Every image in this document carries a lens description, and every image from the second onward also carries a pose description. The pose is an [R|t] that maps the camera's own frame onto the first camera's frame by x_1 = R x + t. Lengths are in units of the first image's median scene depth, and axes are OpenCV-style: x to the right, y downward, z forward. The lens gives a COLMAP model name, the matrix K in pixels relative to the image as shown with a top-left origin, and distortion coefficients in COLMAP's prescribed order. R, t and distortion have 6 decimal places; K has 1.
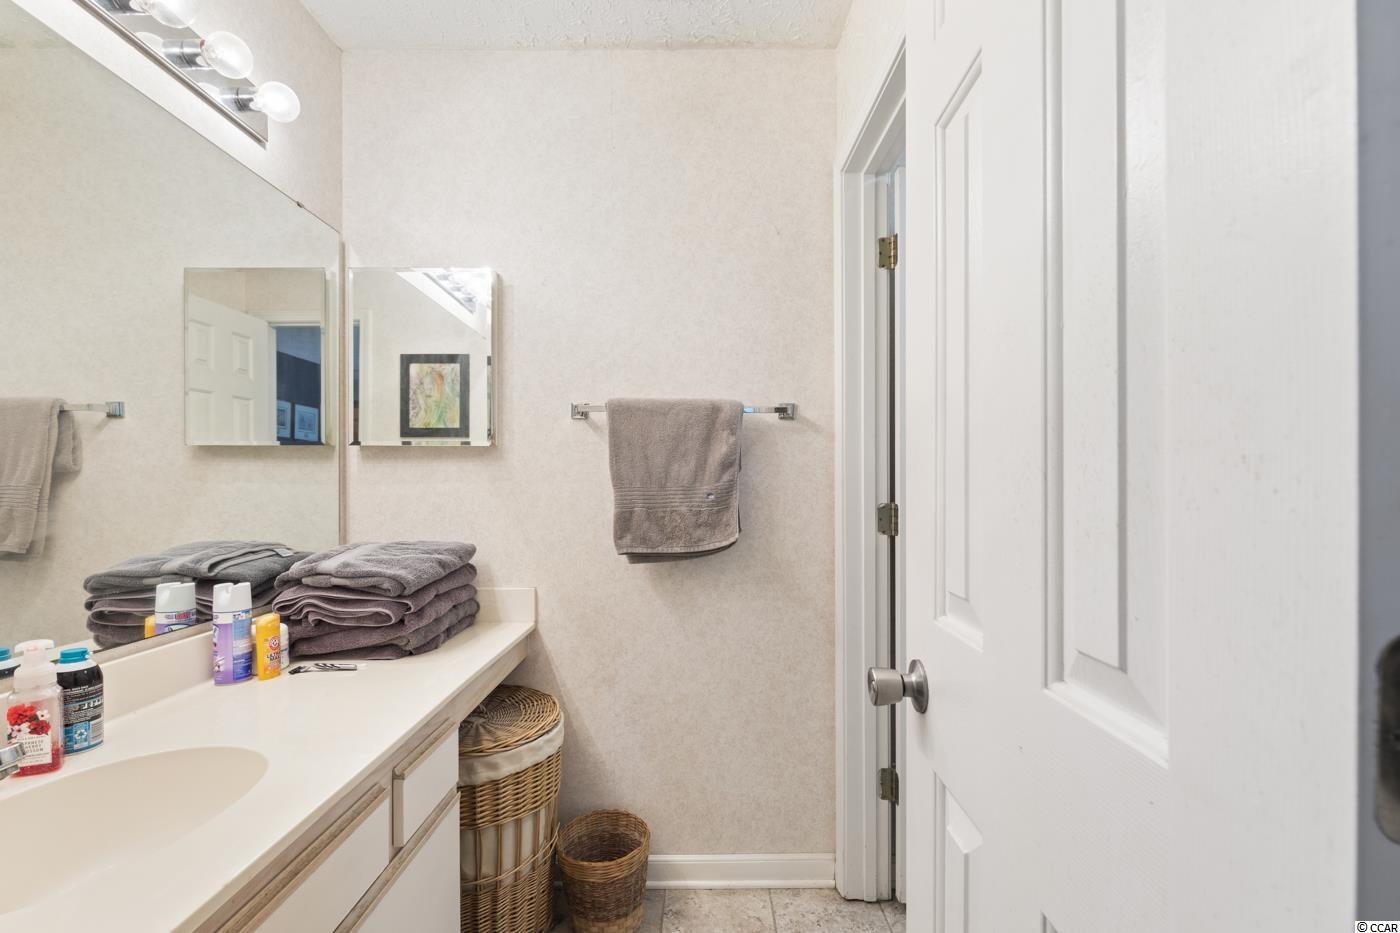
lens RADIAL K [[624.1, 0, 700.3], [0, 624.1, 479.4], [0, 0, 1]] dist [0.009240, -0.001372]
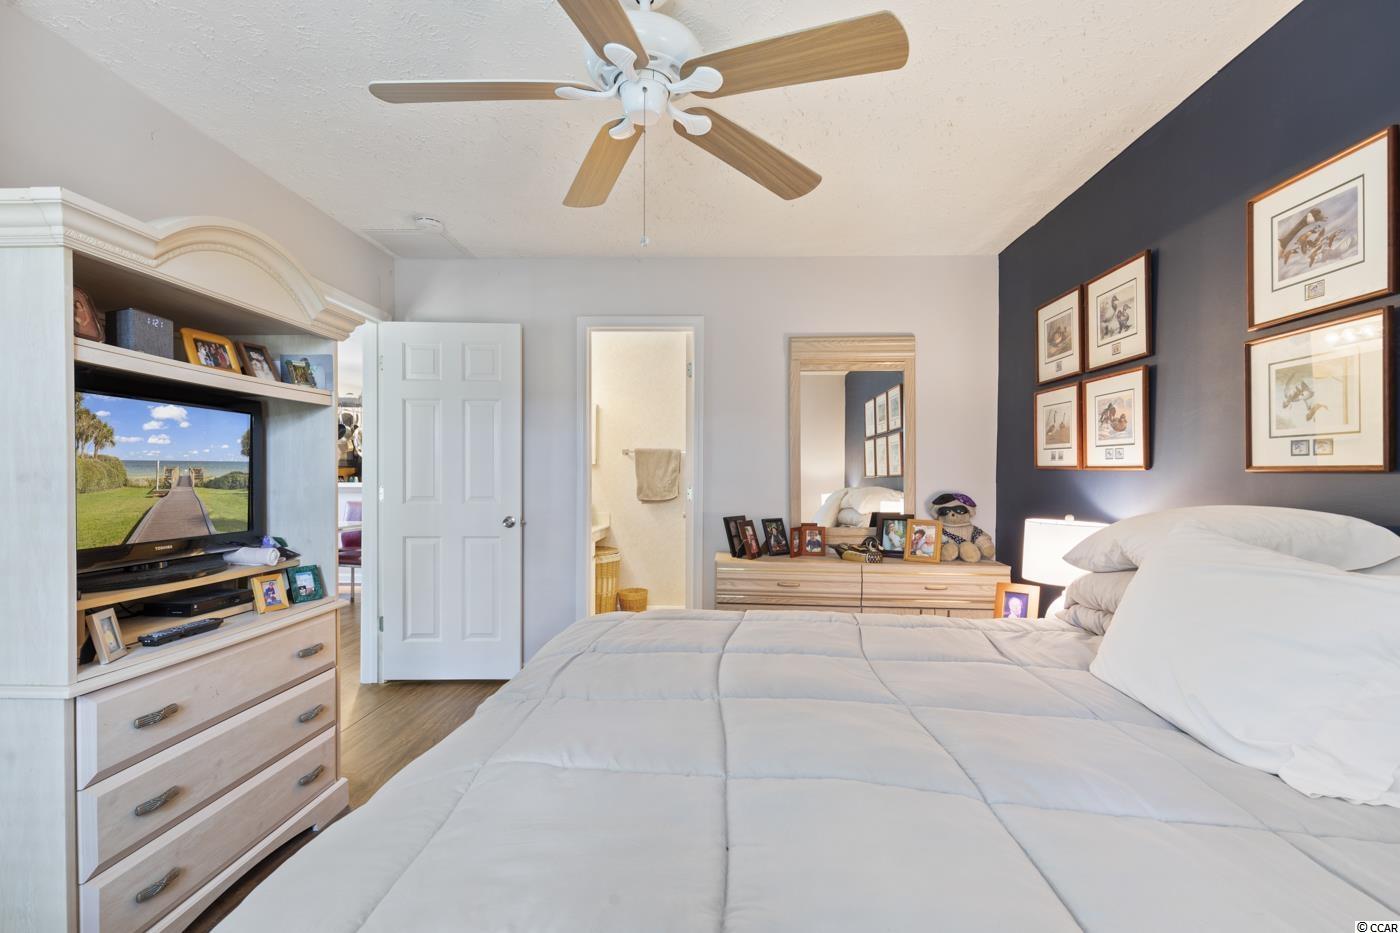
lens RADIAL K [[624.1, 0, 699.3], [0, 624.1, 470.7], [0, 0, 1]] dist [0.009240, -0.001372]
pose [[0.999340, 0.007683, -0.035496, 0.263218], [-0.007469, 0.999953, 0.006151, -0.042154], [0.035541, -0.005882, 0.999351, -1.952897]]
